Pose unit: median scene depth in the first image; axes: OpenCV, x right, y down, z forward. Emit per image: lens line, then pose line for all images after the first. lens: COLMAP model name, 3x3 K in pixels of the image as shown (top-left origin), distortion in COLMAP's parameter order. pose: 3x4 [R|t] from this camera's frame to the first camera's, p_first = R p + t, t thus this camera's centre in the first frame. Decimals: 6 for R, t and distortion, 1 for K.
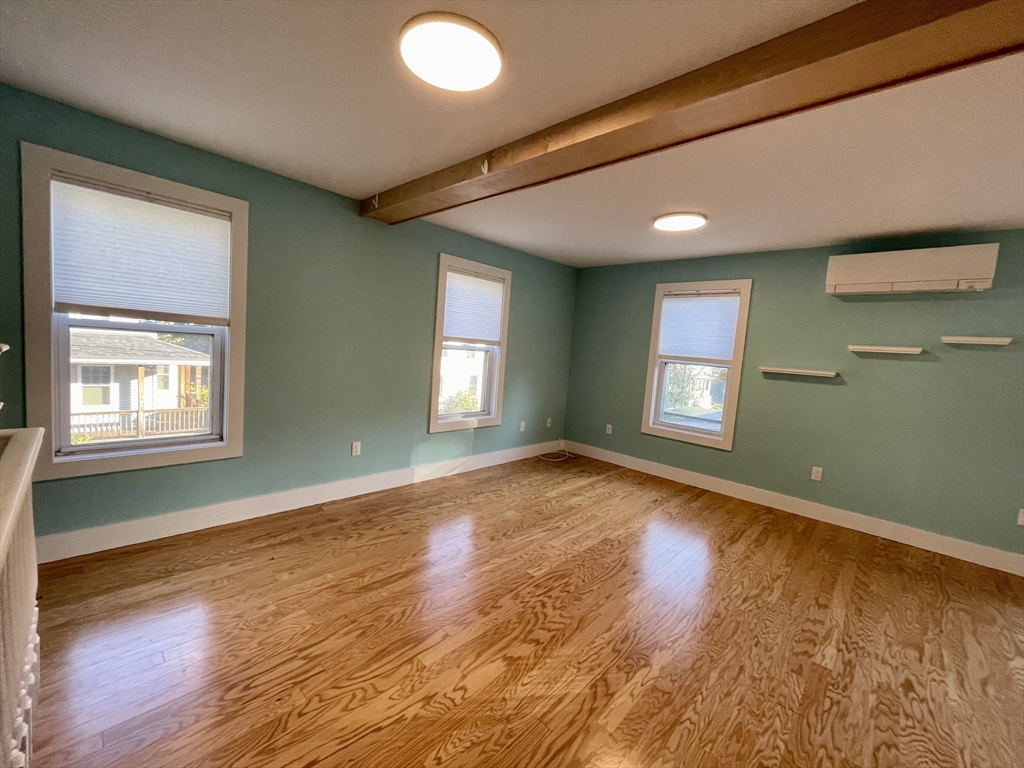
lens RADIAL K [[413.8, 0, 509.4], [0, 413.8, 385.8], [0, 0, 1]] dist [-0.001500, -0.000607]
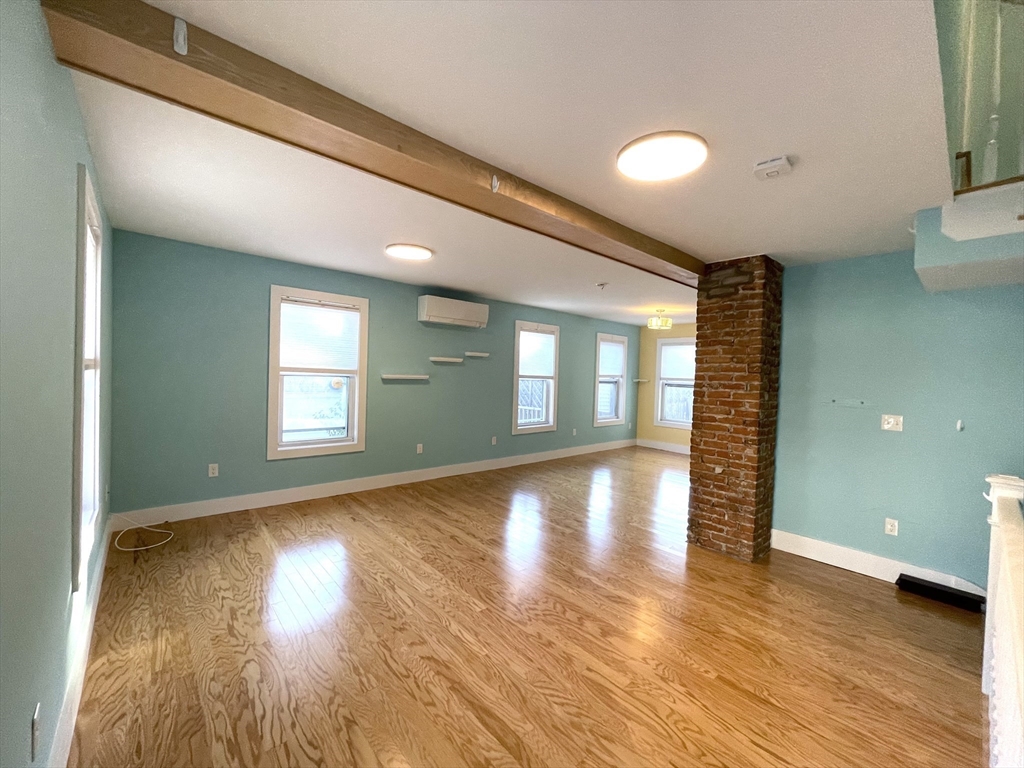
lens RADIAL K [[413.8, 0, 511.8], [0, 413.8, 381.4], [0, 0, 1]] dist [-0.001500, -0.000607]
pose [[0.084608, -0.091959, 0.992162, -0.639601], [0.061613, 0.994310, 0.086904, -0.123488], [-0.994508, 0.053777, 0.089792, 0.597081]]
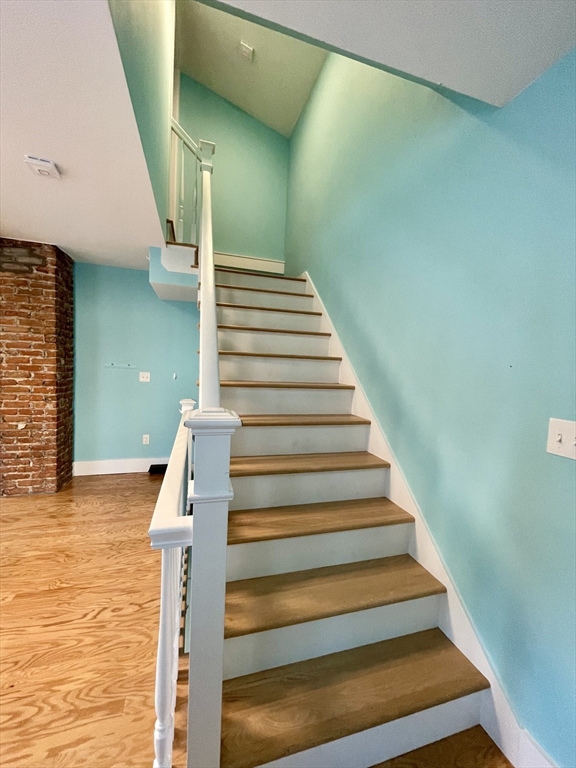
lens RADIAL K [[310.4, 0, 288.8], [0, 310.4, 382.8], [0, 0, 1]] dist [-0.001500, -0.000607]
pose [[-0.864745, -0.145695, 0.480613, -0.665619], [-0.068923, 0.982368, 0.173788, -0.111656], [-0.497458, 0.117157, -0.859540, 0.557047]]
